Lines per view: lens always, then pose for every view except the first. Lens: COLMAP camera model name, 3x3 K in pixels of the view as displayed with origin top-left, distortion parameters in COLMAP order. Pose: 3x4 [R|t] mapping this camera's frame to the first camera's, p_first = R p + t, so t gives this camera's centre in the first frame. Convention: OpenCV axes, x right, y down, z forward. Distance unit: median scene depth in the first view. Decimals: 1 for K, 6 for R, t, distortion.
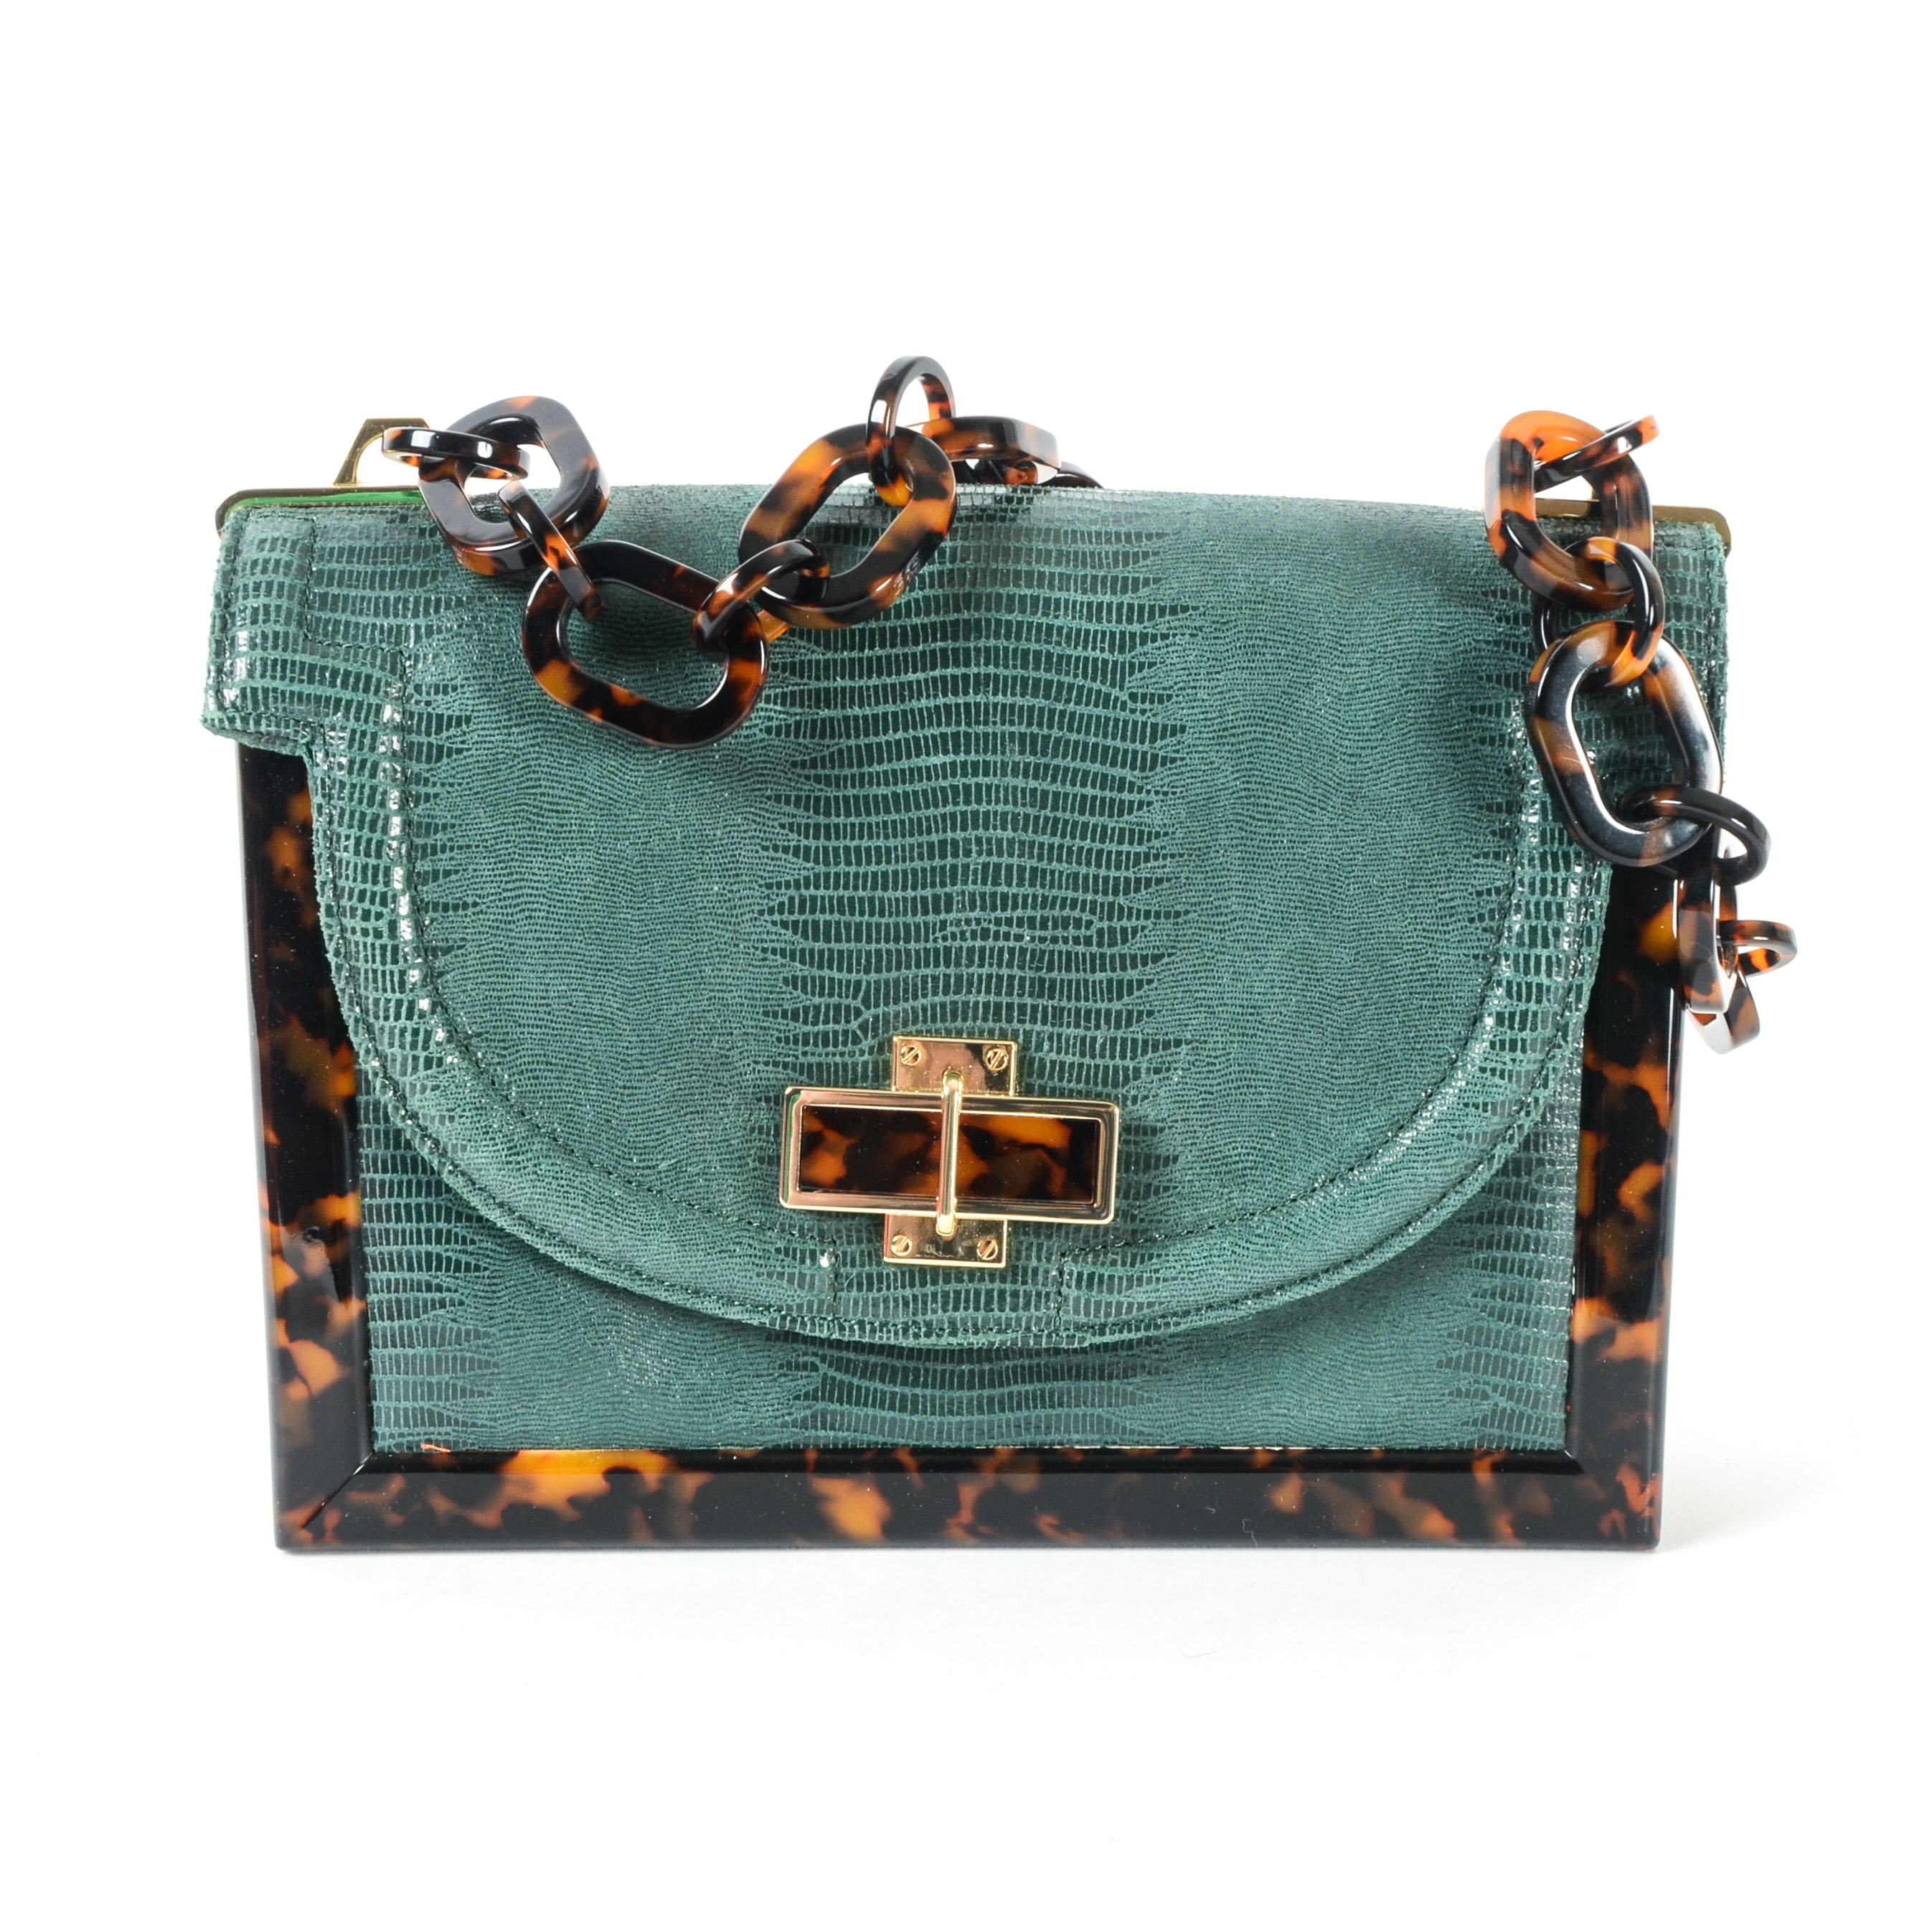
lens RADIAL K [[3108.6, 0, 1011.1], [0, 3108.6, 966.6], [0, 0, 1]] dist [-0.007168, -0.051783]
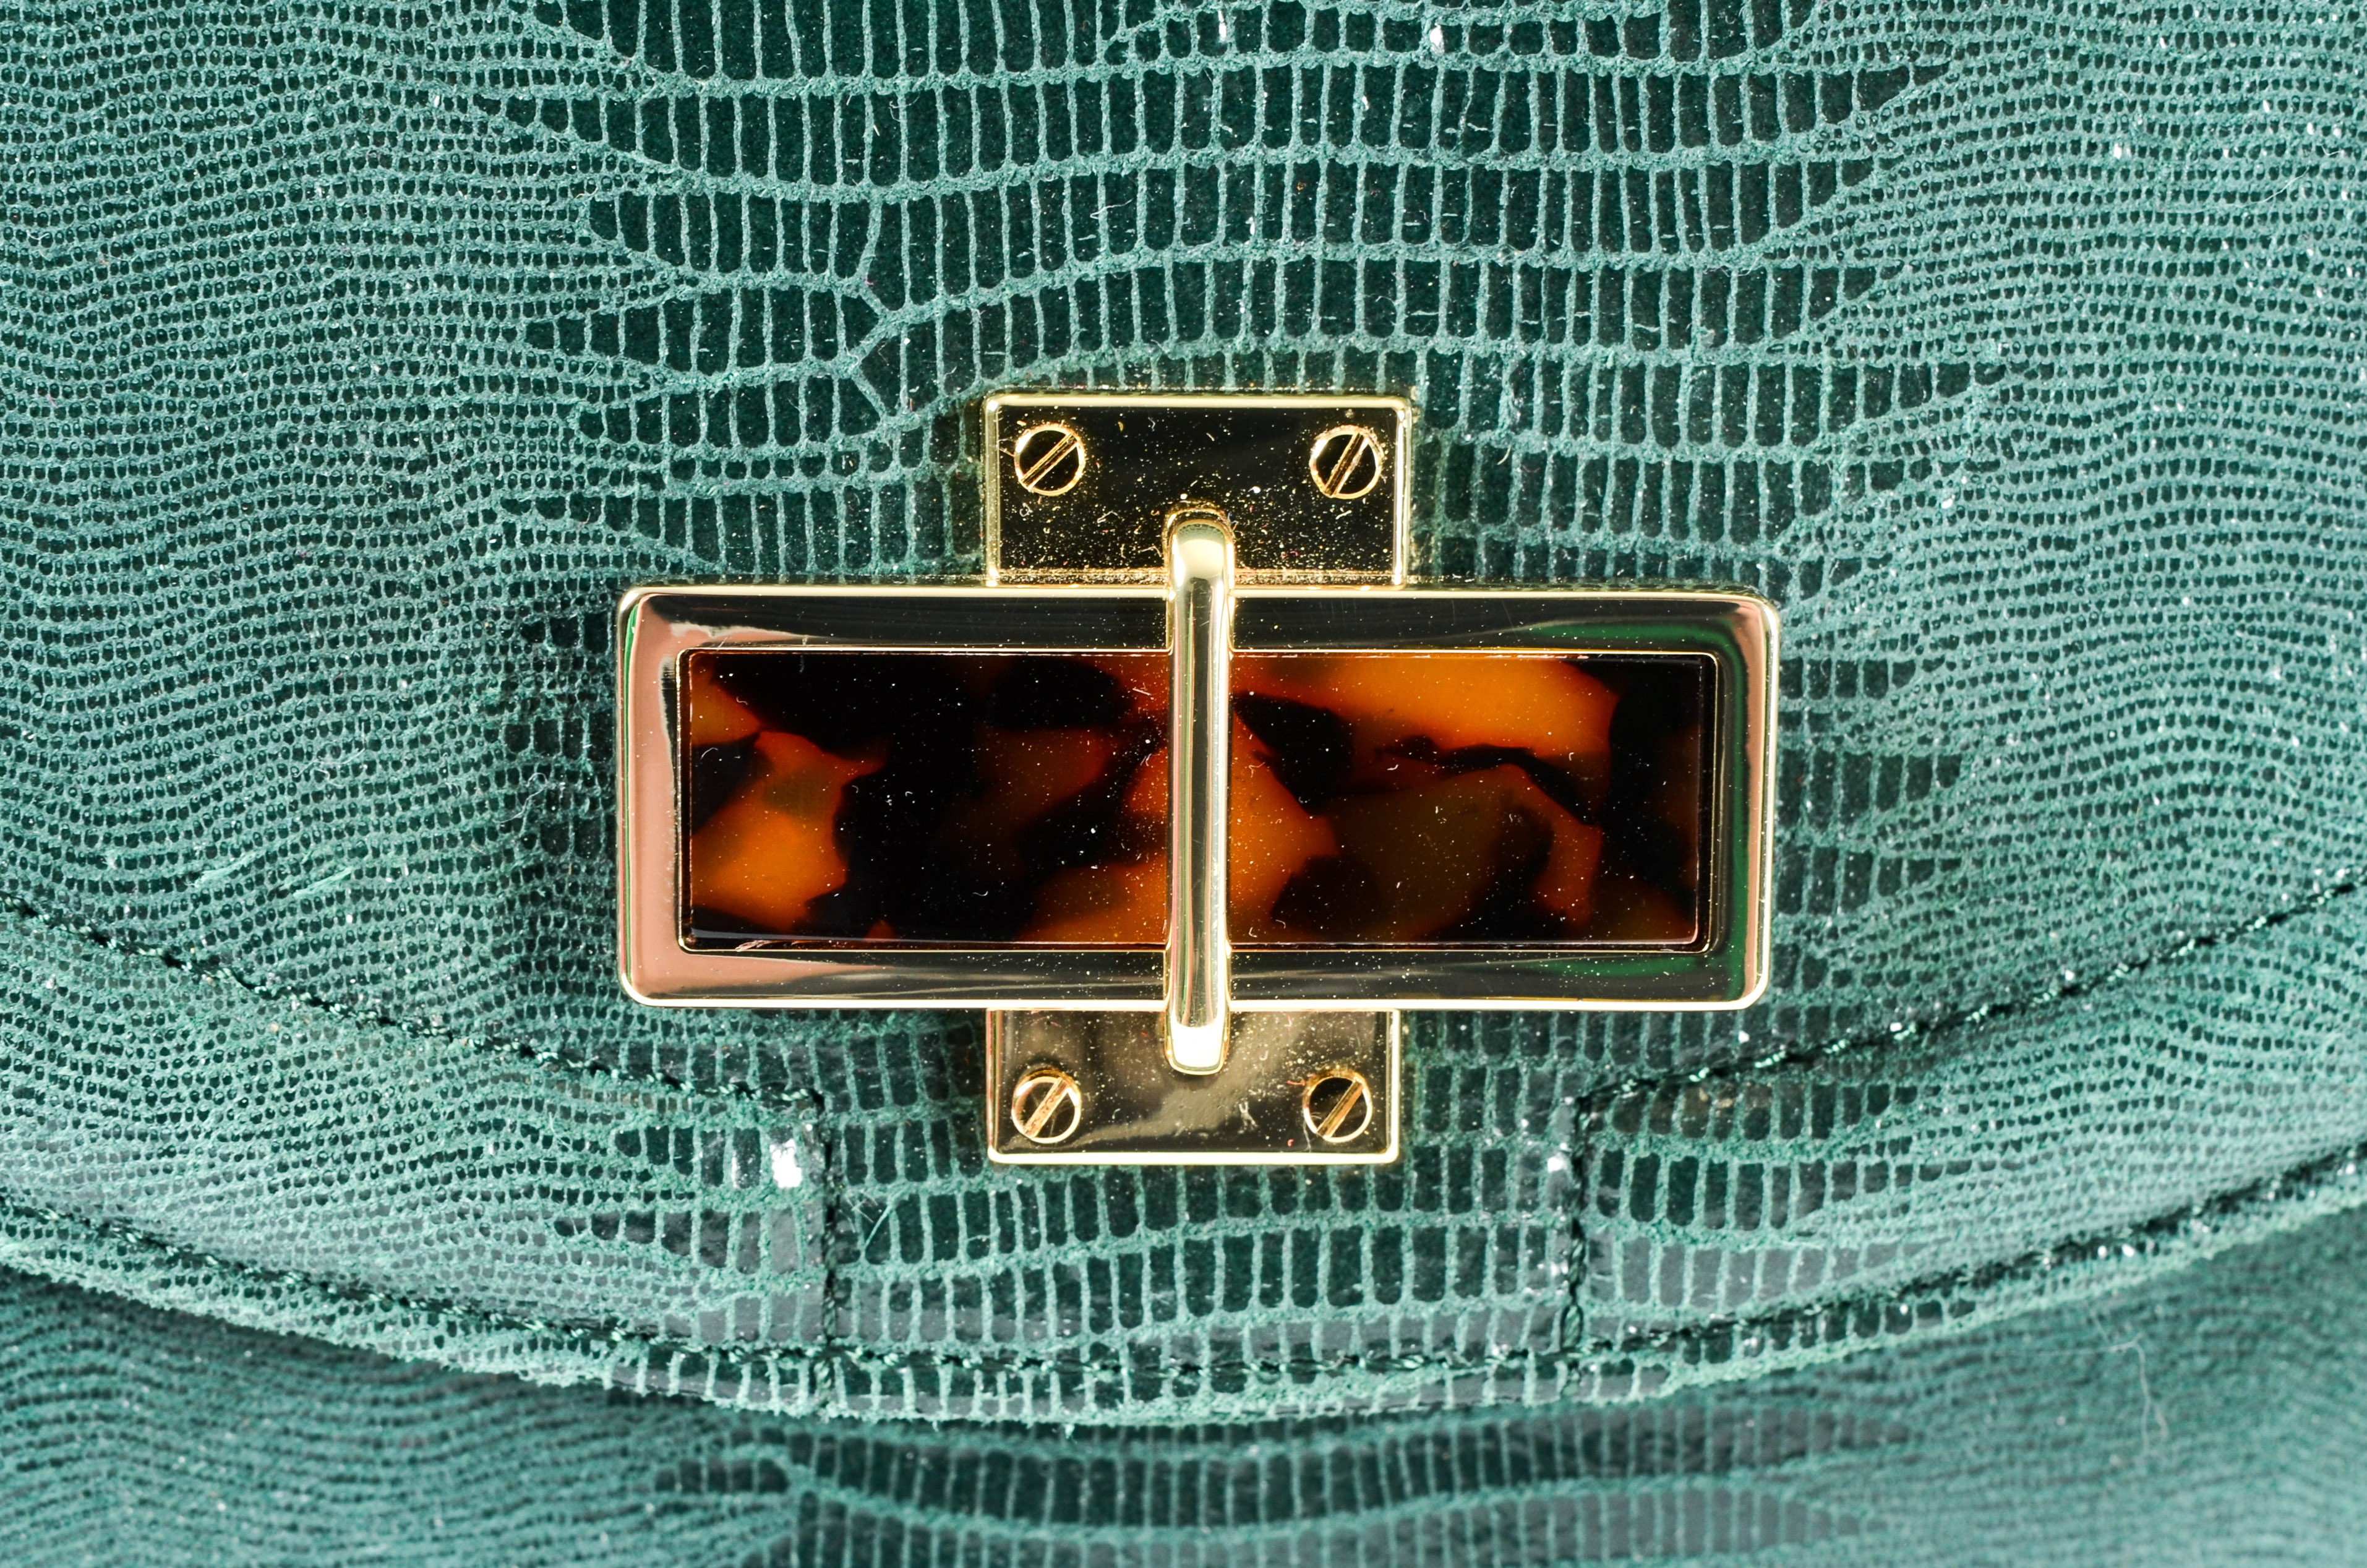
lens RADIAL K [[4173.6, 0, 1183.5], [0, 4173.6, 784.0], [0, 0, 1]] dist [0.027526, -0.025056]
pose [[0.998577, -0.044719, 0.029064, -0.032273], [0.041309, 0.993197, 0.108875, 0.016744], [-0.033735, -0.107520, 0.993630, 0.606783]]
